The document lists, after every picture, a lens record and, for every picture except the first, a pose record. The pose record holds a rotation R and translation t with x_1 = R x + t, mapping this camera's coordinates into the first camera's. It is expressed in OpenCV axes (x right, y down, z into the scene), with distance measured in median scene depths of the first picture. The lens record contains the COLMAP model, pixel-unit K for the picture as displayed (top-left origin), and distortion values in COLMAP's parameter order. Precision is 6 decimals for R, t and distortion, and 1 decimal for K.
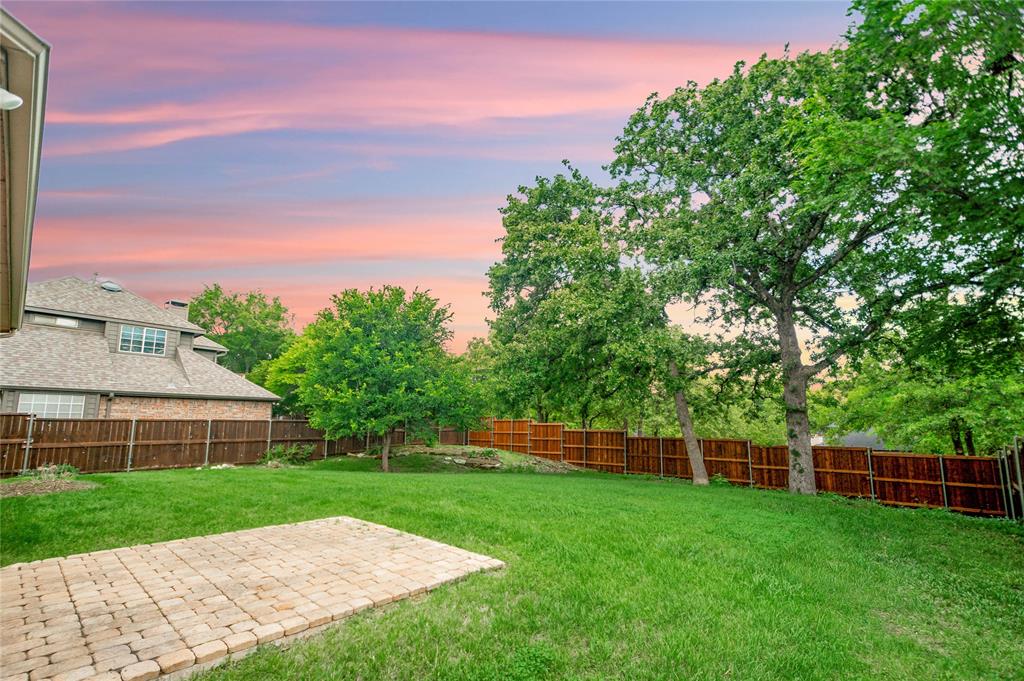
lens RADIAL K [[443.2, 0, 512.2], [0, 443.2, 340.8], [0, 0, 1]] dist [0.003086, -0.000631]
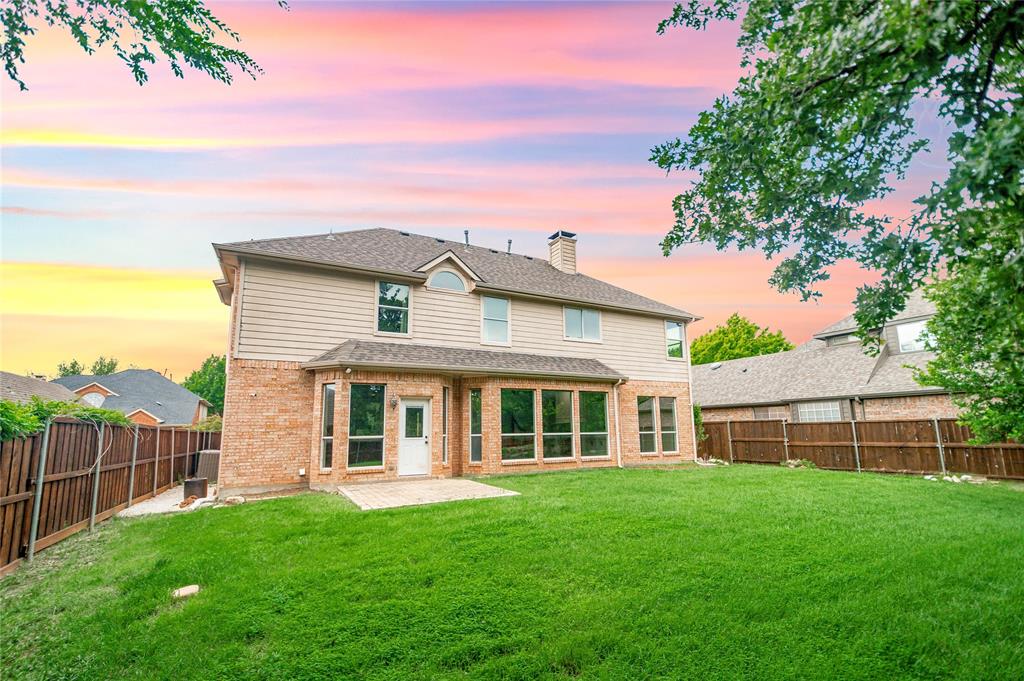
lens RADIAL K [[443.2, 0, 509.7], [0, 443.2, 373.2], [0, 0, 1]] dist [0.003086, -0.000631]
pose [[-0.354947, -0.122308, -0.926851, 0.369279], [0.188689, 0.961630, -0.199158, 0.114642], [0.915647, -0.245577, -0.318249, 0.577947]]
